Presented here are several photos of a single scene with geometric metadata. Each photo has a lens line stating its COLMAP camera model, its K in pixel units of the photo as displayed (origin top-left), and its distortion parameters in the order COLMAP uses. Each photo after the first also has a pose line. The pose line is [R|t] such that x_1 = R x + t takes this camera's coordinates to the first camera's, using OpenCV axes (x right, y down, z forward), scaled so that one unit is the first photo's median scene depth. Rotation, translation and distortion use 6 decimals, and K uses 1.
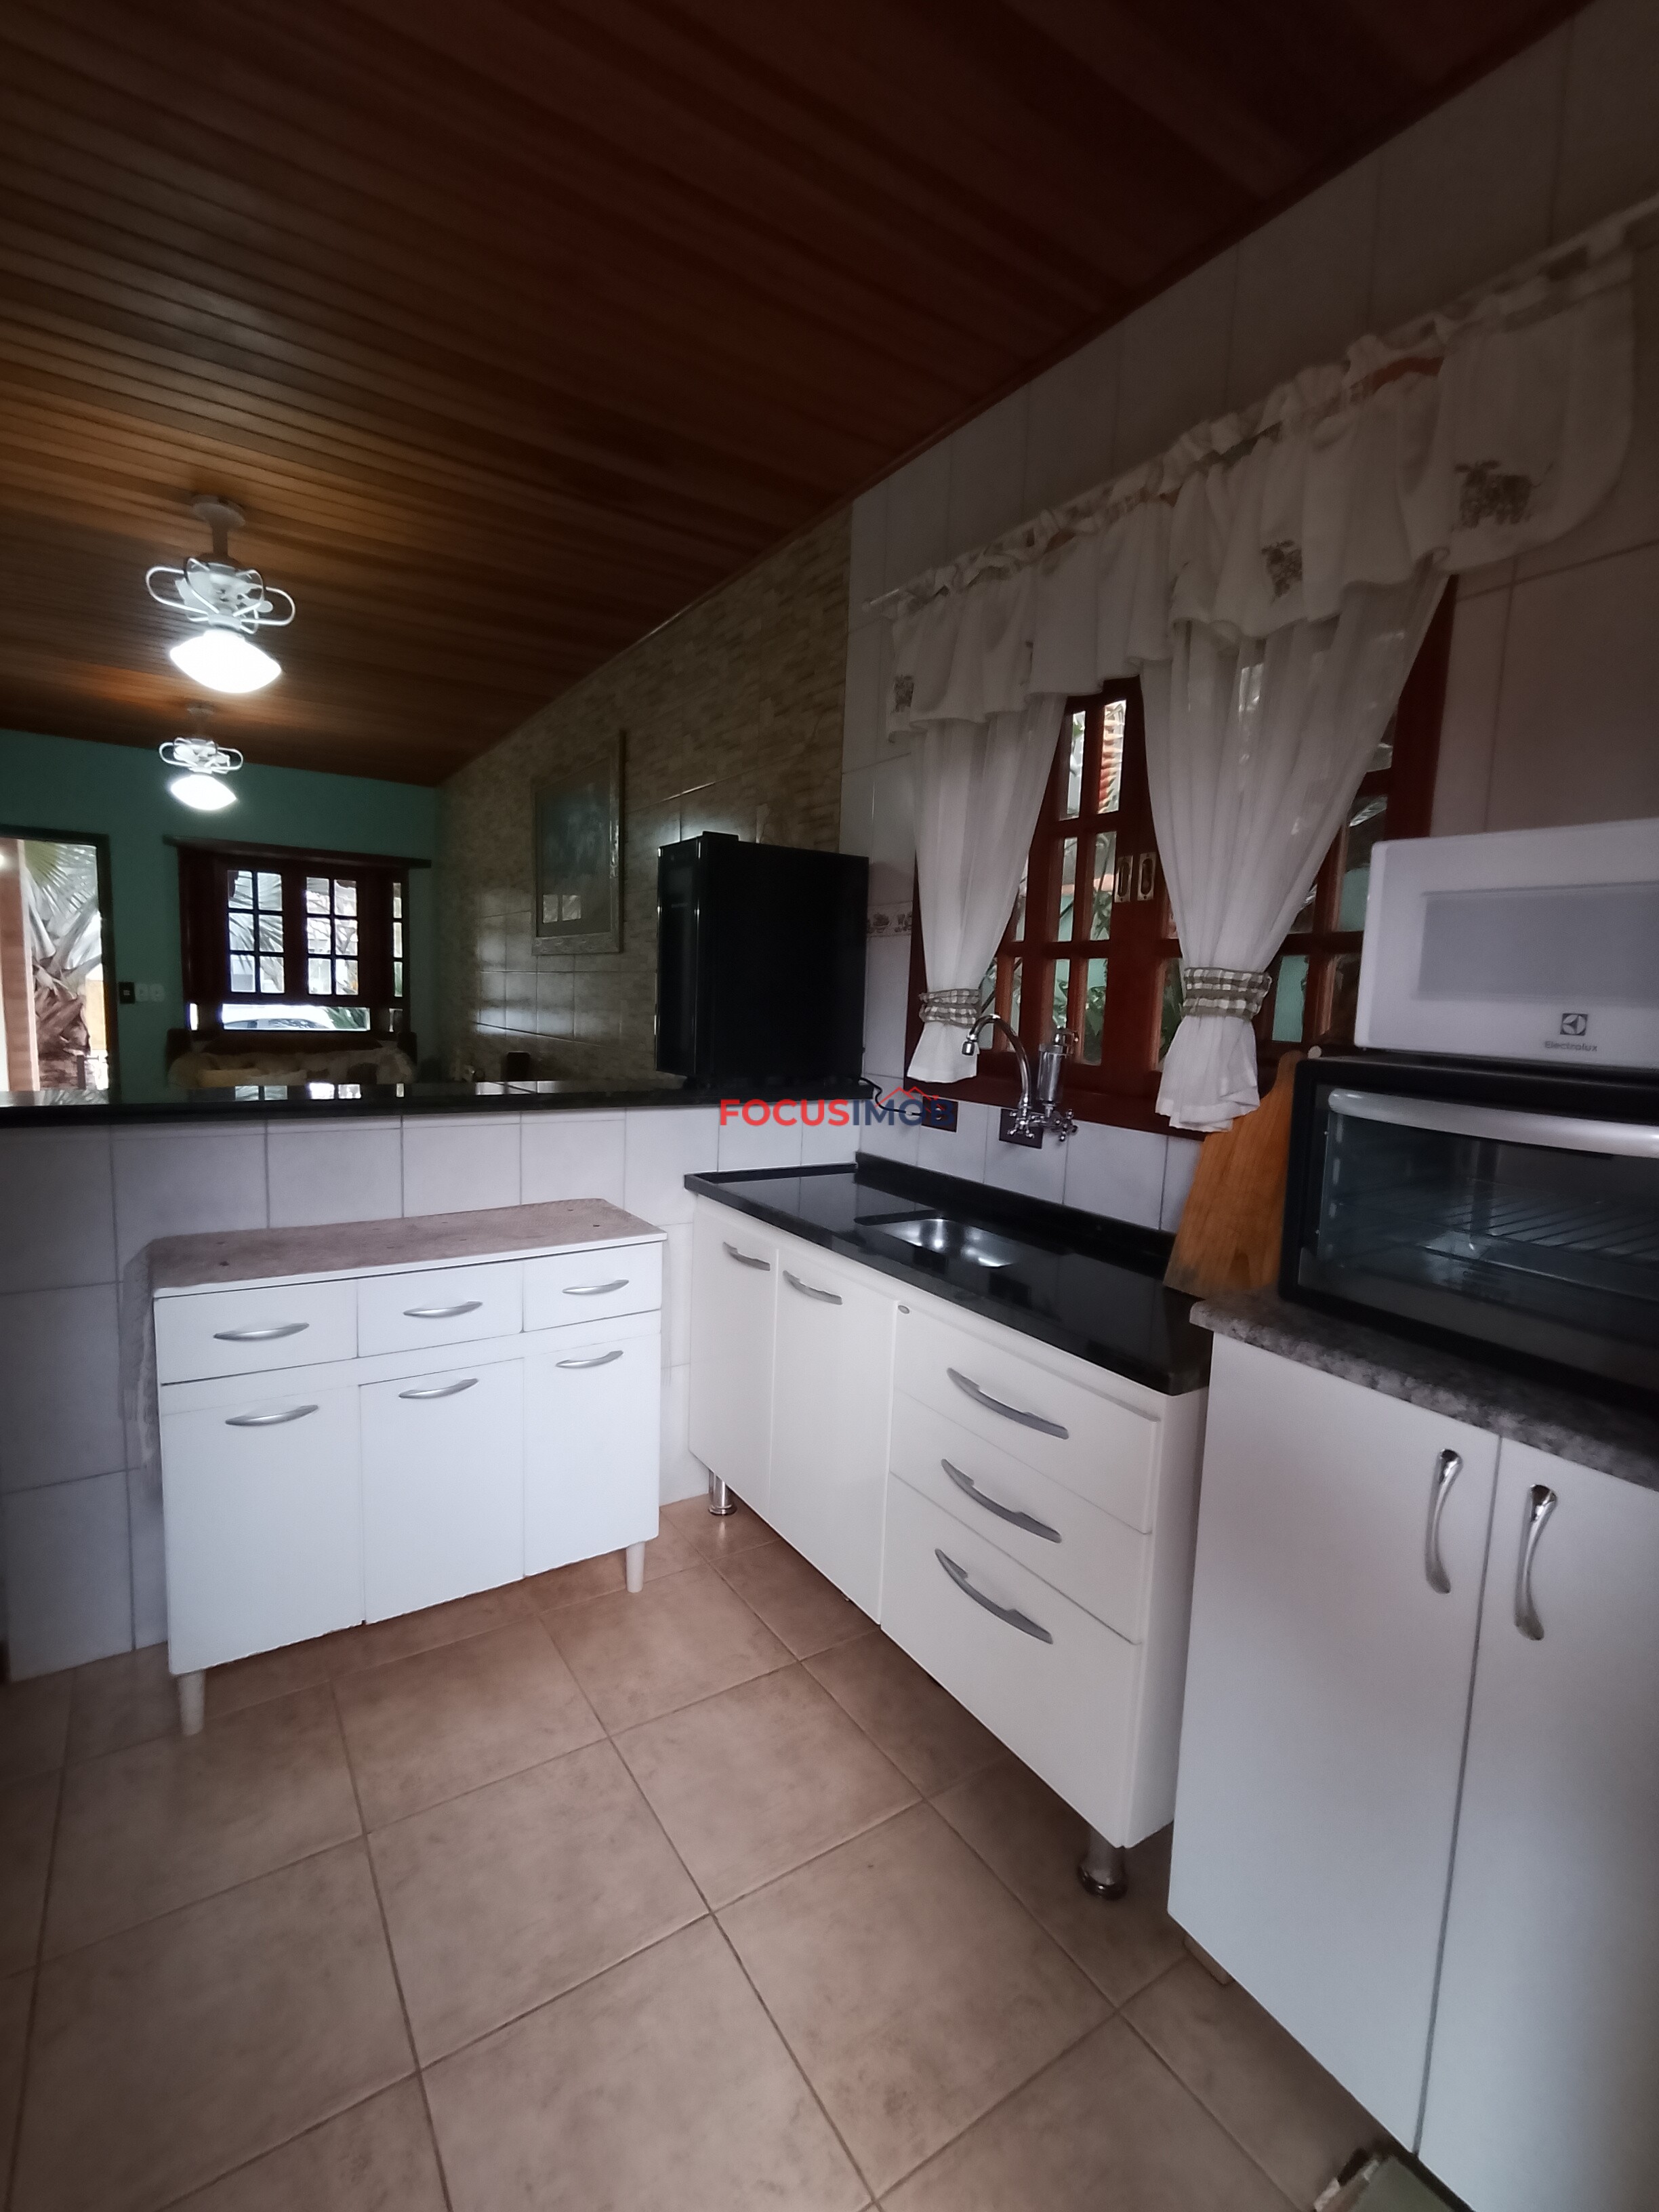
lens RADIAL K [[996.5, 0, 825.8], [0, 996.5, 1110.1], [0, 0, 1]] dist [0.001892, -0.000023]
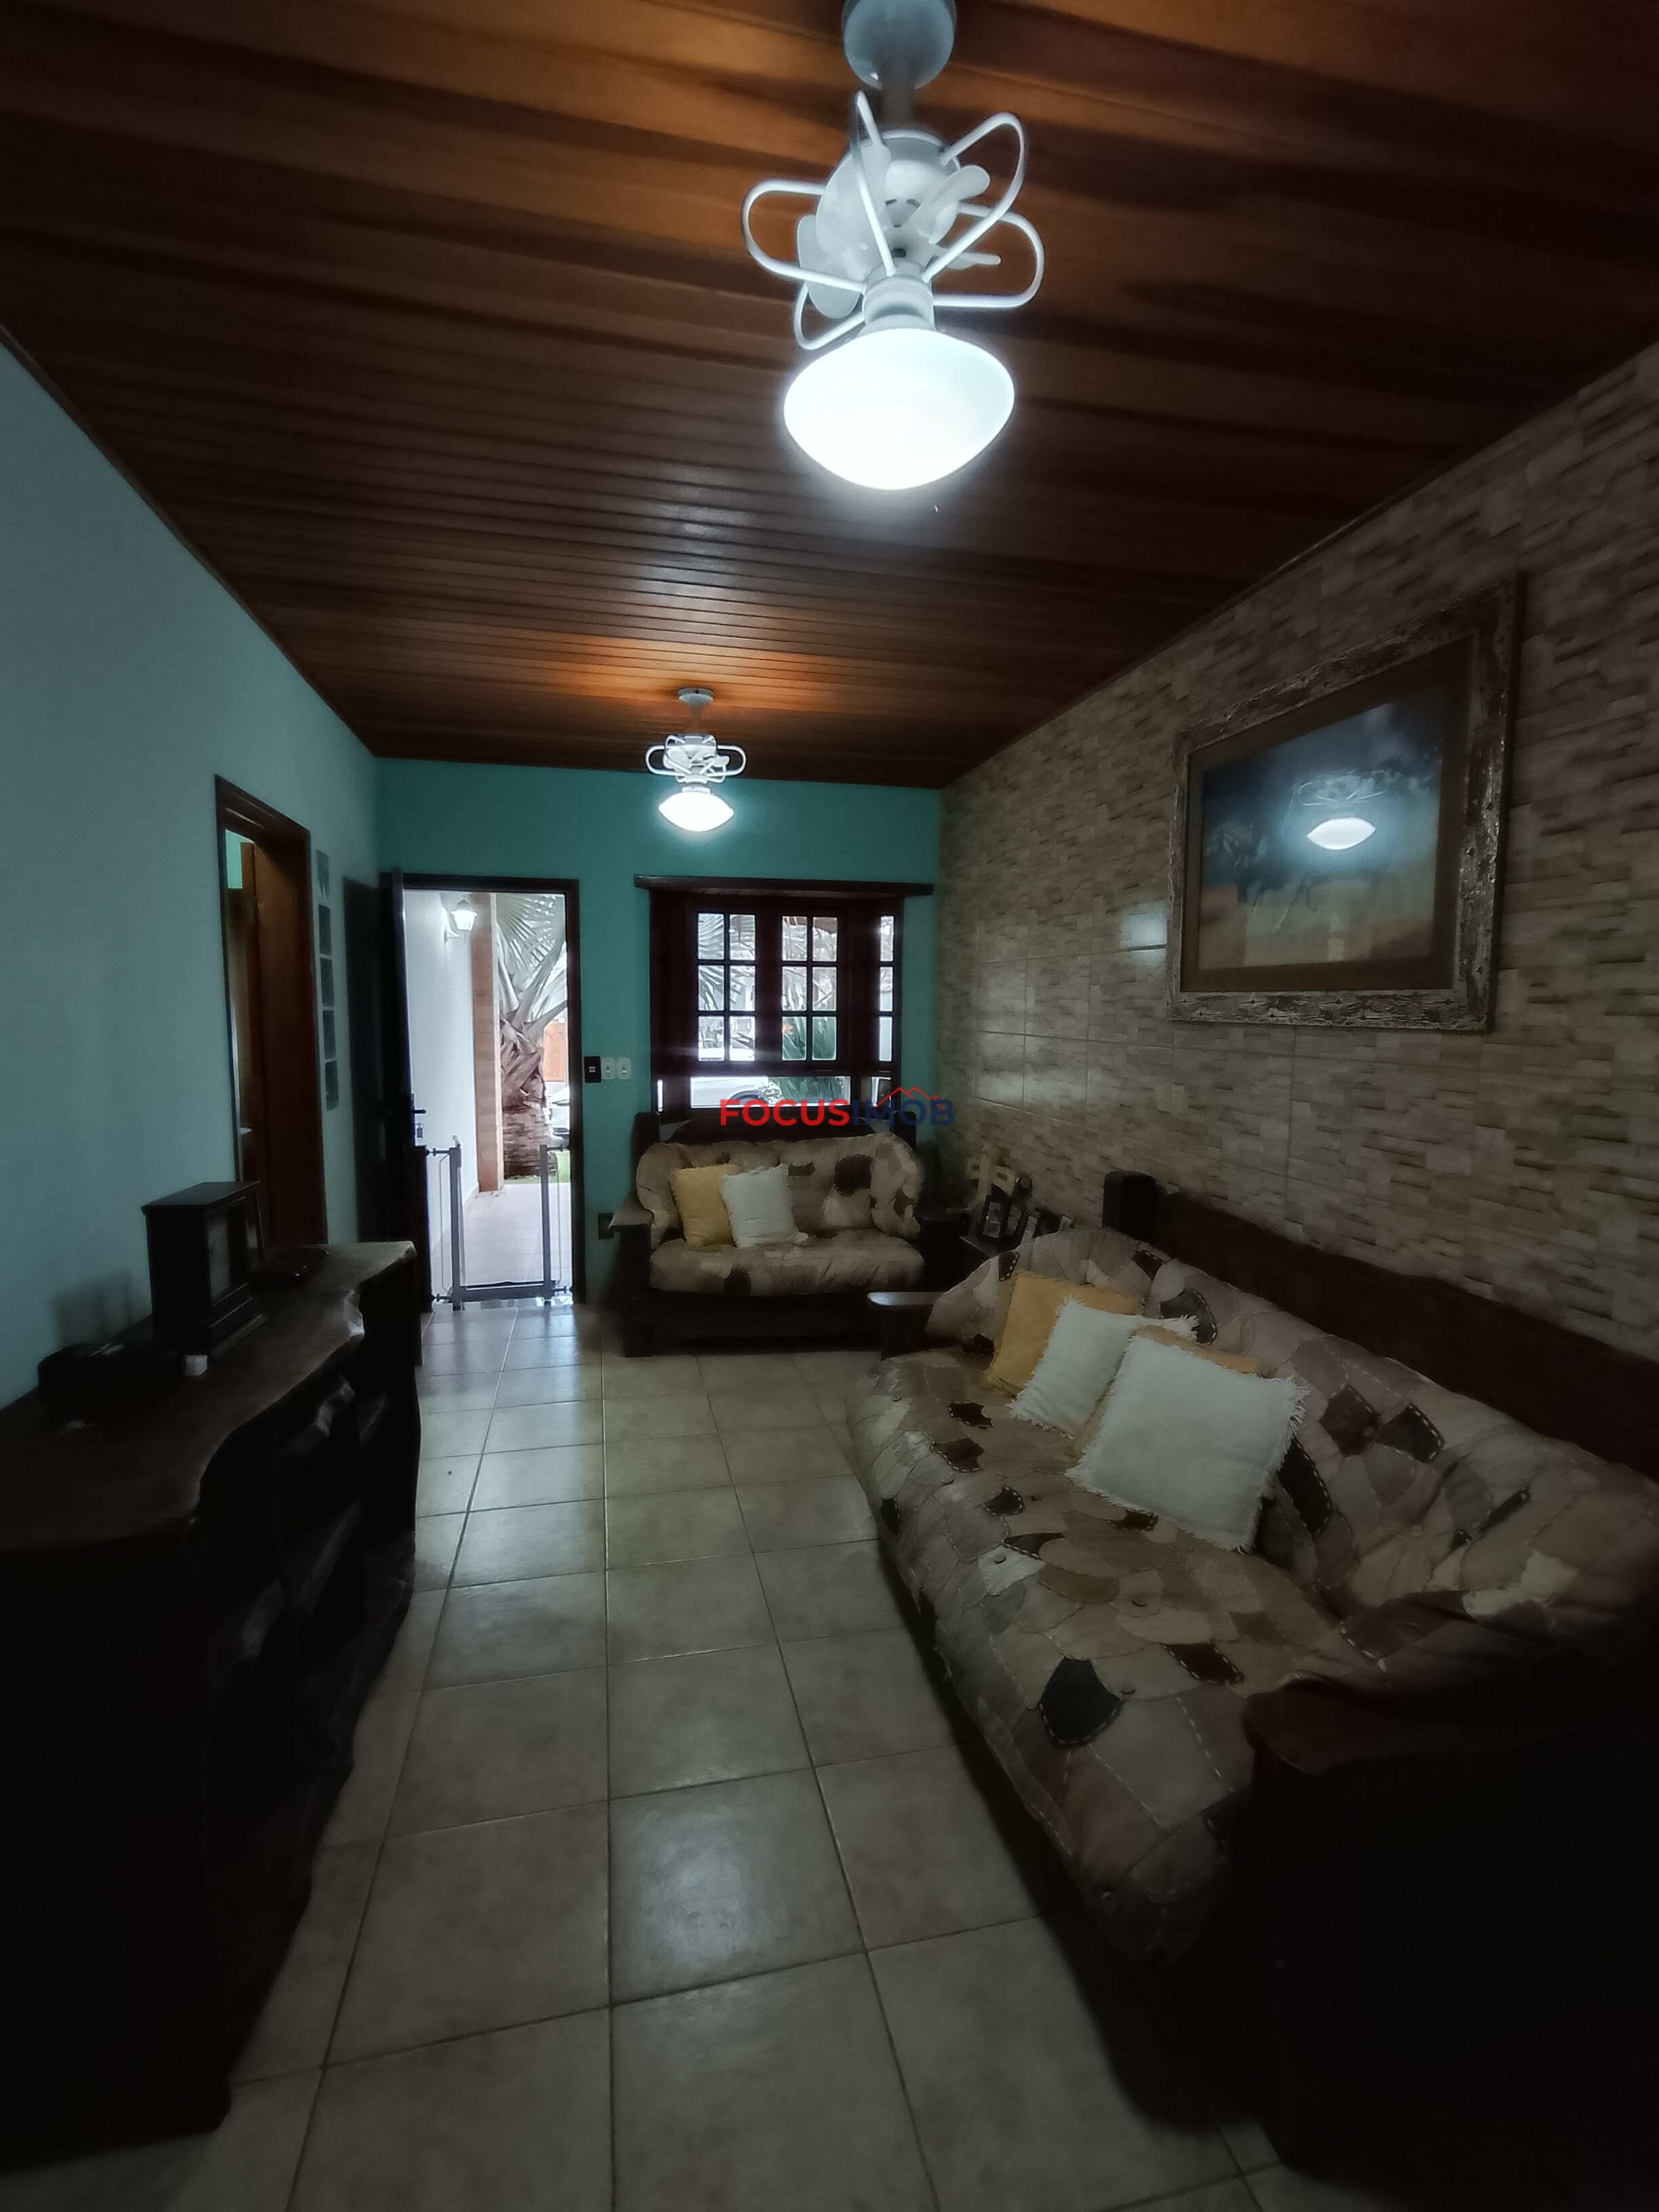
lens RADIAL K [[996.5, 0, 828.1], [0, 996.5, 1100.6], [0, 0, 1]] dist [0.001892, -0.000023]
pose [[0.938665, 0.004703, -0.344798, -0.211124], [-0.013867, 0.999613, -0.024119, -0.067181], [0.344551, 0.027421, 0.938367, 0.266006]]
